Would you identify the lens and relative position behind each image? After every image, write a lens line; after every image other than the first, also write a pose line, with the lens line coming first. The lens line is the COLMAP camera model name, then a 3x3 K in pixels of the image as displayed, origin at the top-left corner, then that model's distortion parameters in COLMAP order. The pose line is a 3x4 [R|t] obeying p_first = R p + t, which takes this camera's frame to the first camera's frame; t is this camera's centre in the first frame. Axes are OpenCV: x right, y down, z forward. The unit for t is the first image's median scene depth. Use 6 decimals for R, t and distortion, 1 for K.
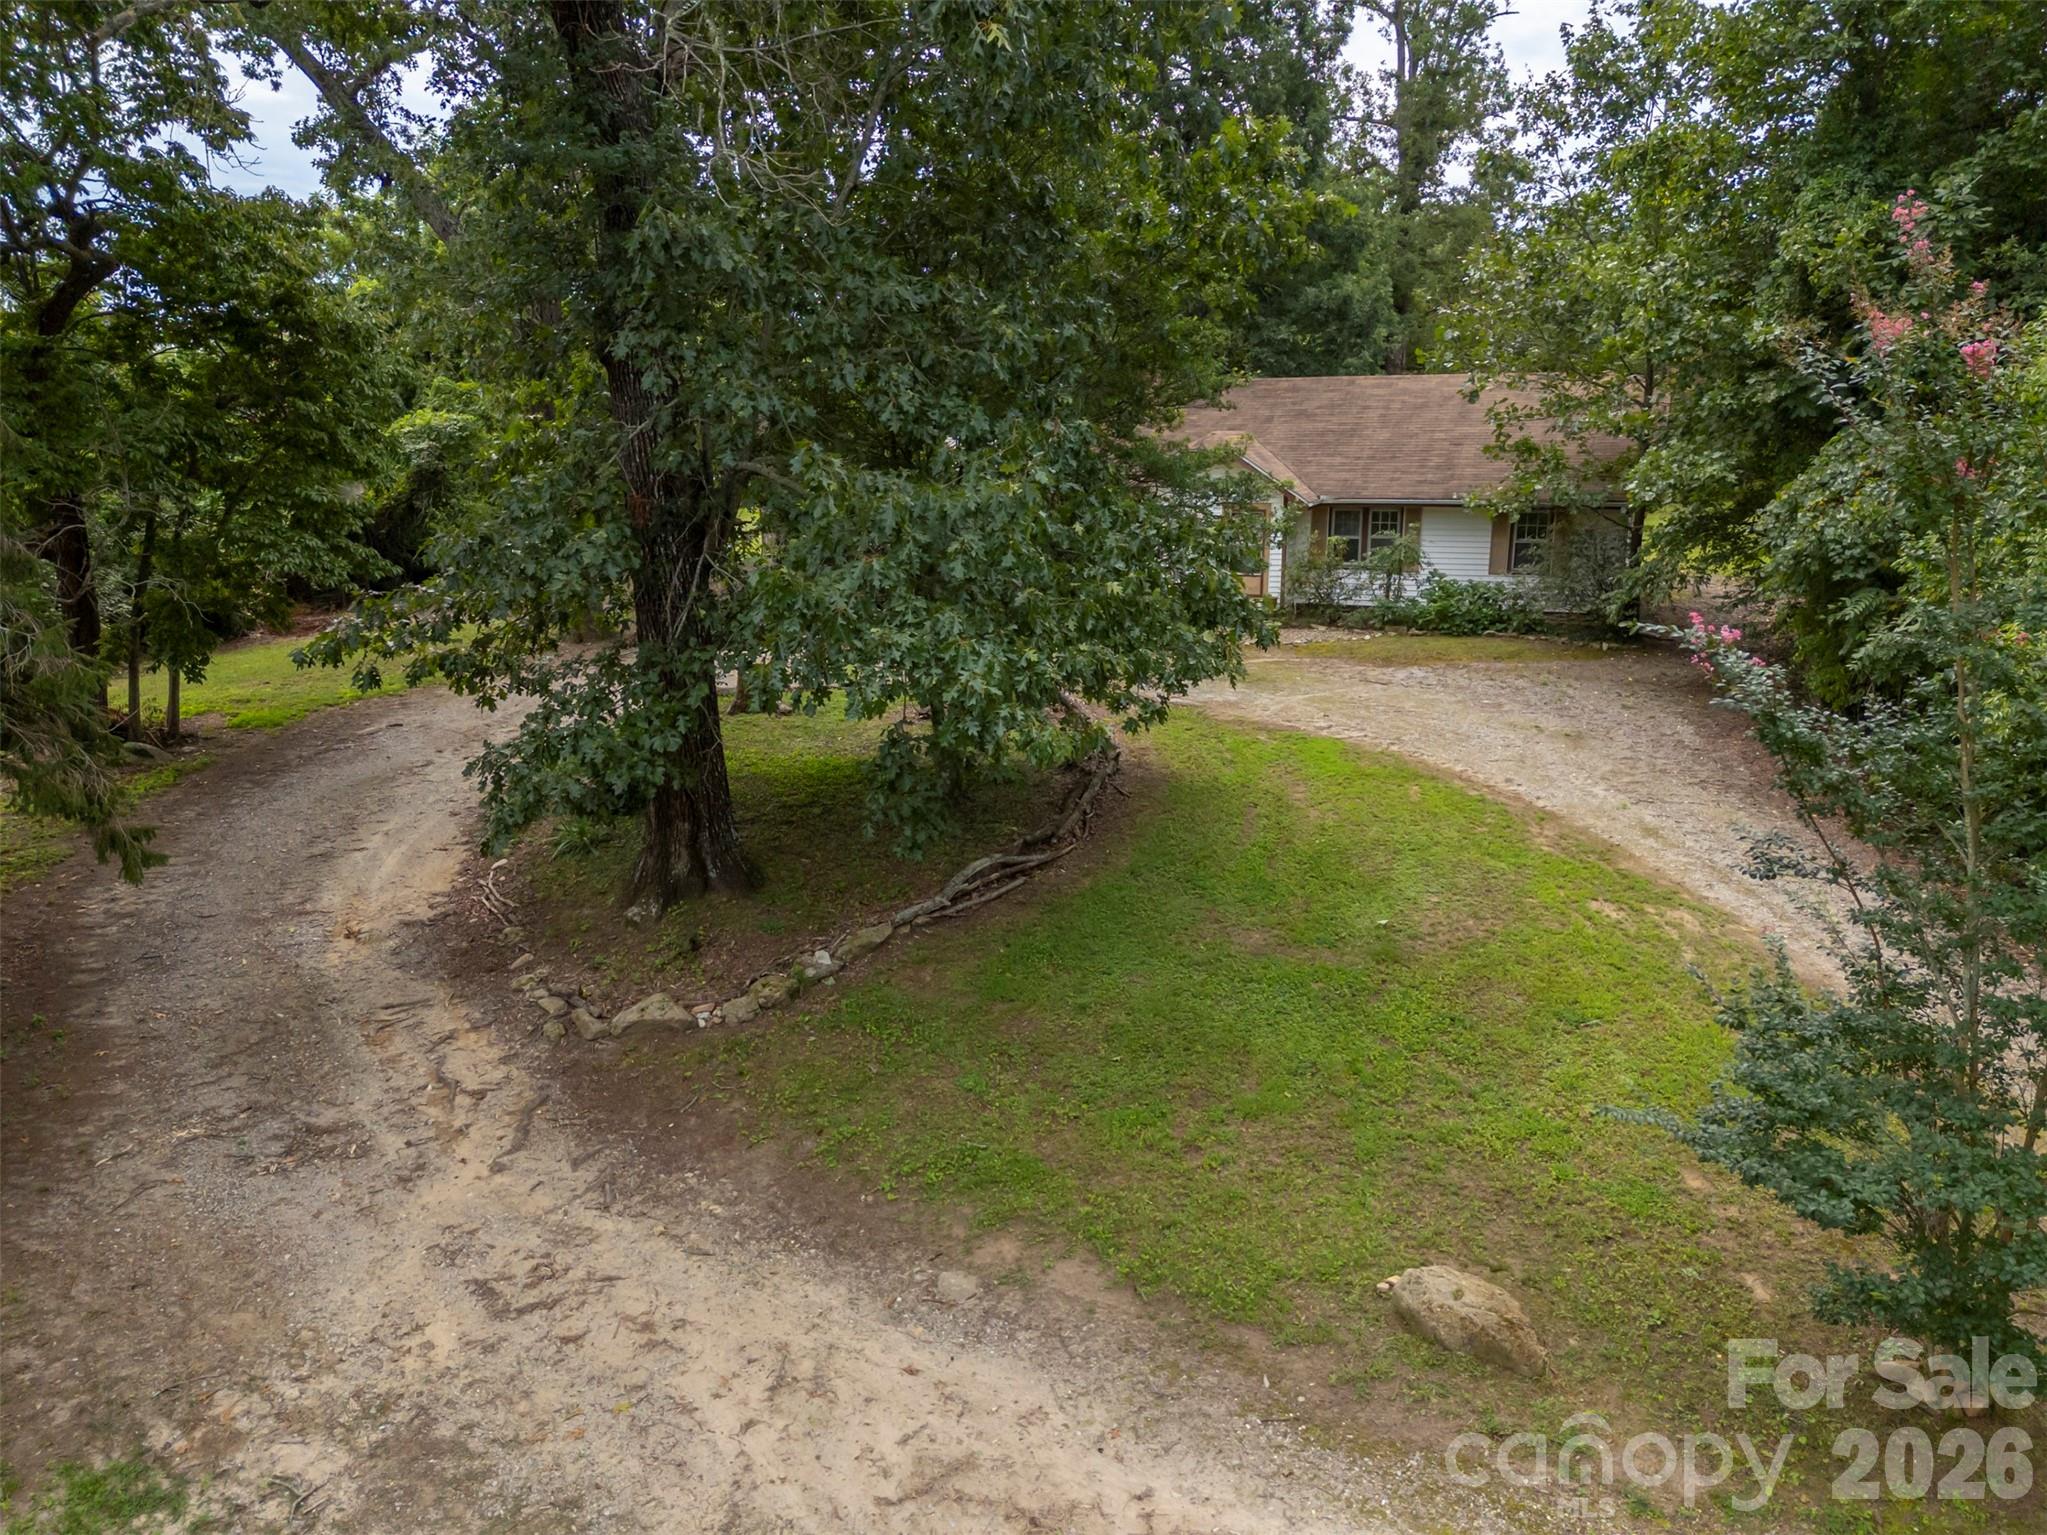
lens RADIAL K [[1419.3, 0, 1009.7], [0, 1419.3, 768.9], [0, 0, 1]] dist [0.048624, -0.027354]
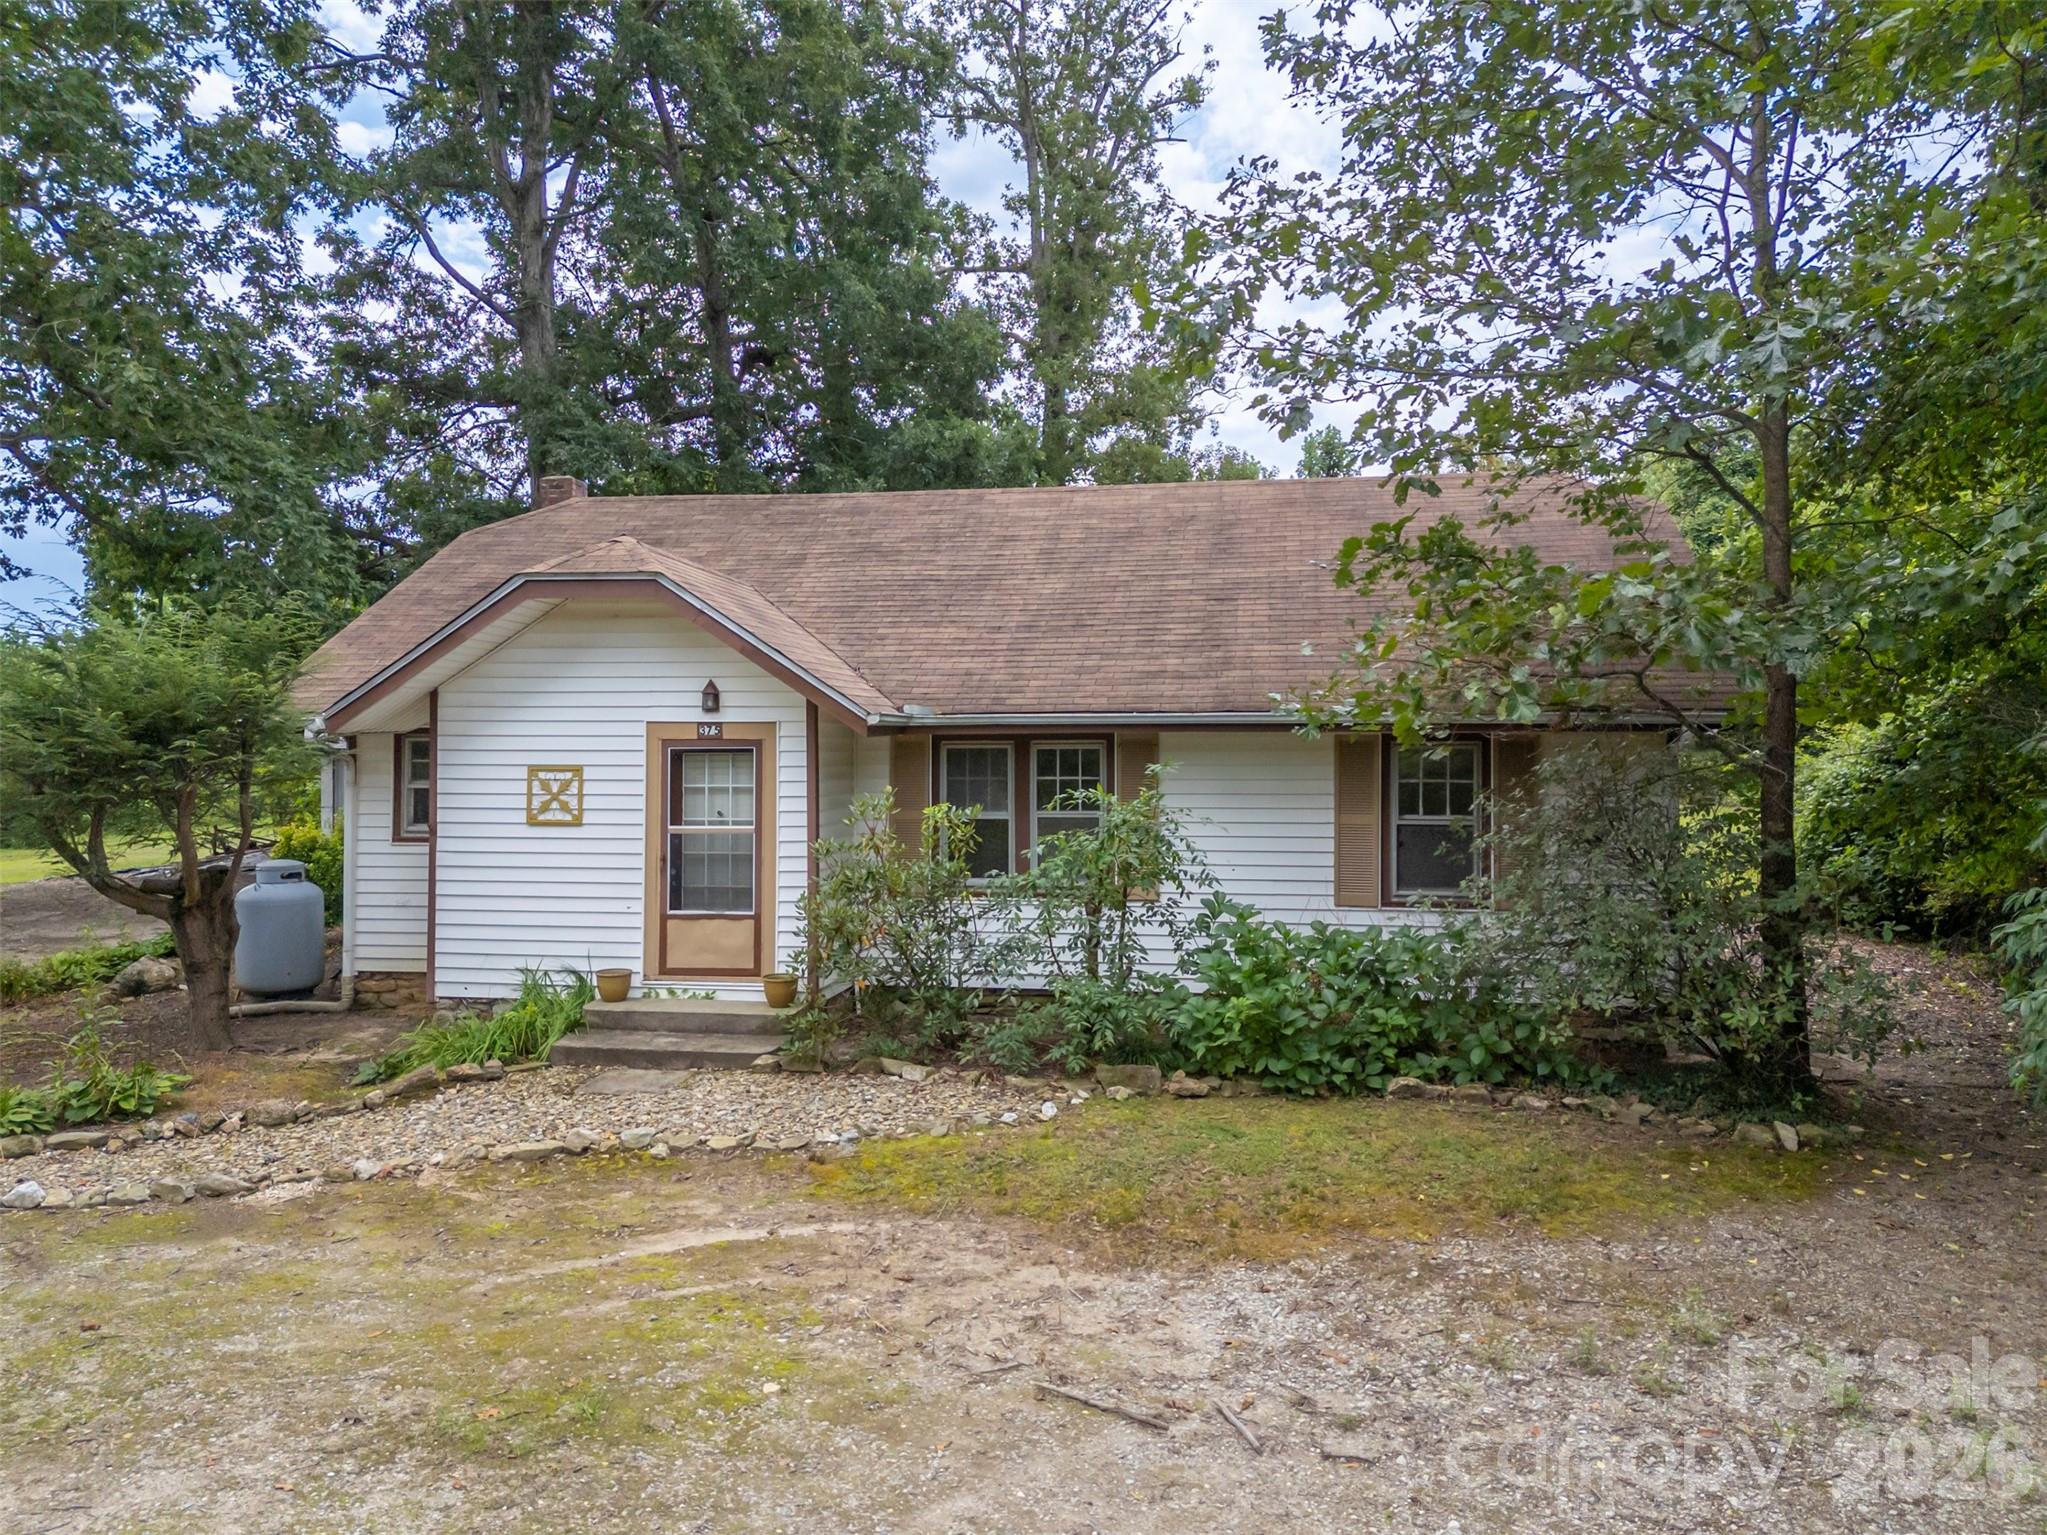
lens RADIAL K [[1419.3, 0, 1021.3], [0, 1419.3, 768.2], [0, 0, 1]] dist [0.048624, -0.027354]
pose [[0.969997, 0.008324, 0.242976, 0.160173], [0.045878, 0.975191, -0.216559, -0.093635], [-0.238751, 0.221209, 0.945550, 0.653999]]
